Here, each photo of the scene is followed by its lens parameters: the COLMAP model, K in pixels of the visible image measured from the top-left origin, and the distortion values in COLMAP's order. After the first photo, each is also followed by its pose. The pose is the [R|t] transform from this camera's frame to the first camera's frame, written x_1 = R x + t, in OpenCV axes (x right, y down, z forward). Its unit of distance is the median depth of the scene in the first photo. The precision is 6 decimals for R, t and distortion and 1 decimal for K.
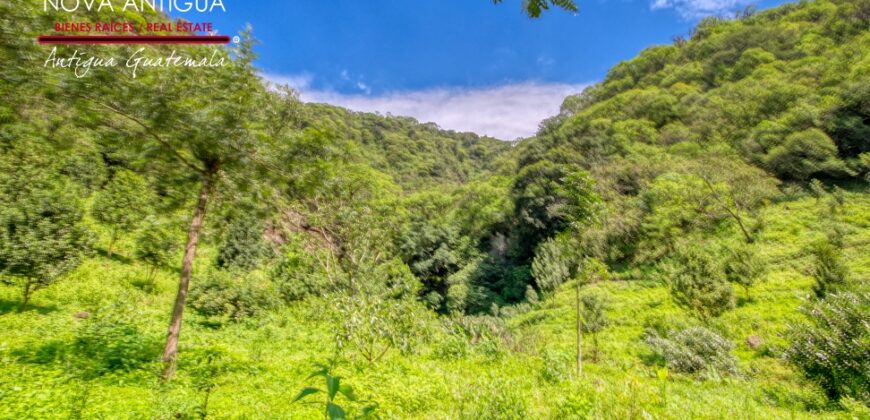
lens RADIAL K [[412.0, 0, 439.4], [0, 412.0, 209.5], [0, 0, 1]] dist [0.024918, -0.000165]
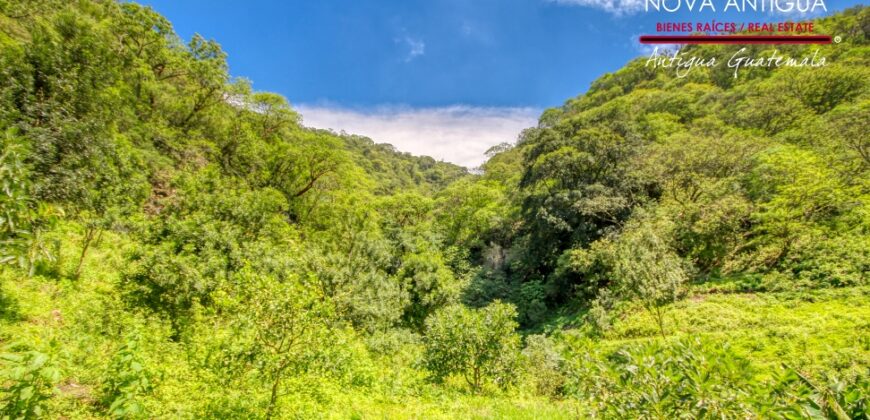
lens RADIAL K [[412.0, 0, 439.4], [0, 412.0, 209.5], [0, 0, 1]] dist [0.024918, -0.000165]
pose [[0.991364, 0.041910, 0.124259, -0.173372], [-0.032960, 0.996771, -0.073224, 0.141834], [-0.126927, 0.068496, 0.989544, 0.517355]]
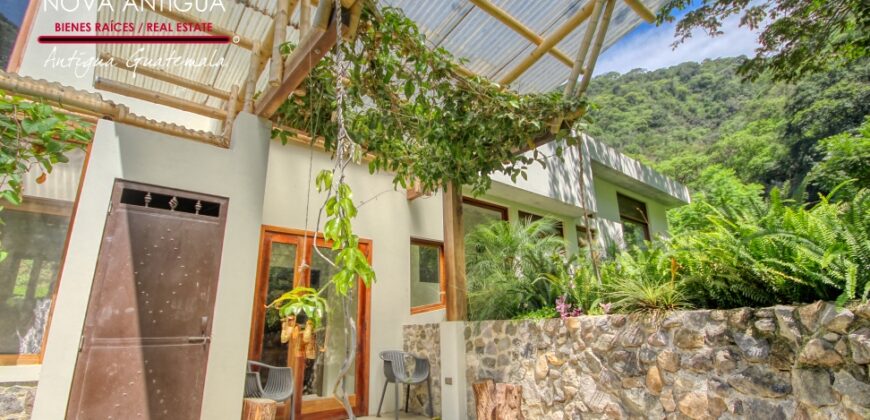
lens RADIAL K [[412.0, 0, 439.4], [0, 412.0, 209.5], [0, 0, 1]] dist [0.024918, -0.000165]
pose [[0.853885, -0.208116, -0.477042, -0.212676], [0.237610, 0.971359, 0.001544, -0.177619], [0.463058, -0.114668, 0.878879, -0.731074]]
